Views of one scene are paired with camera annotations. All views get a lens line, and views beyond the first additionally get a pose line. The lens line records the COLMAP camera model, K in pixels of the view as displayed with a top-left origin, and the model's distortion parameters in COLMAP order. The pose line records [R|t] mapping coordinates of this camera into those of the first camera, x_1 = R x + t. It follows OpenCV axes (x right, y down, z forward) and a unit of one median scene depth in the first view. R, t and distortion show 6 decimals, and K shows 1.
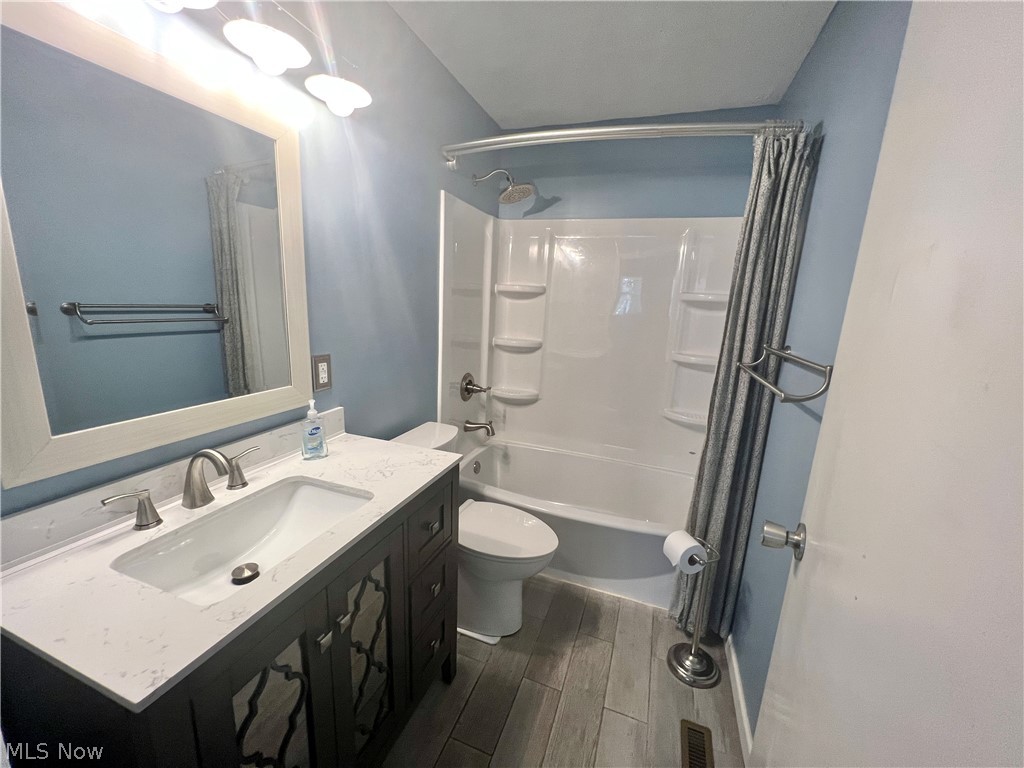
lens RADIAL K [[409.7, 0, 512.0], [0, 409.7, 384.0], [0, 0, 1]] dist [-0.000611, 0.000475]
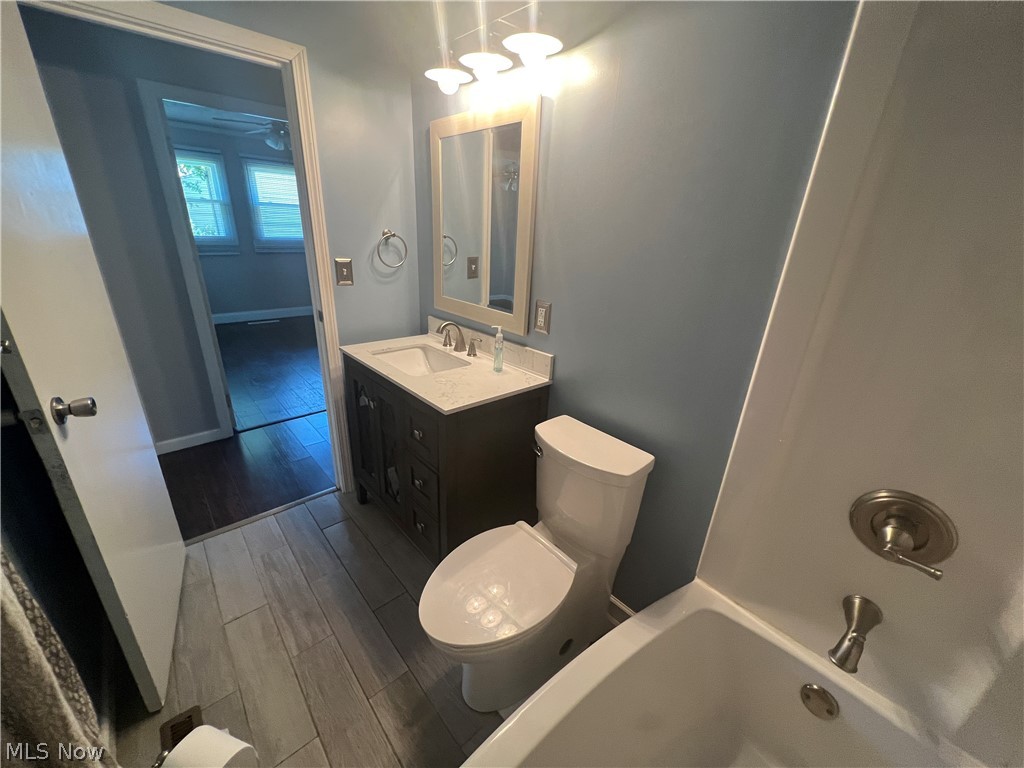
lens RADIAL K [[409.7, 0, 512.0], [0, 409.7, 384.0], [0, 0, 1]] dist [-0.000611, 0.000475]
pose [[-0.456631, 0.257924, -0.851448, 0.612438], [-0.255923, 0.878517, 0.403375, -0.310314], [0.852051, 0.402099, -0.335149, 1.418214]]
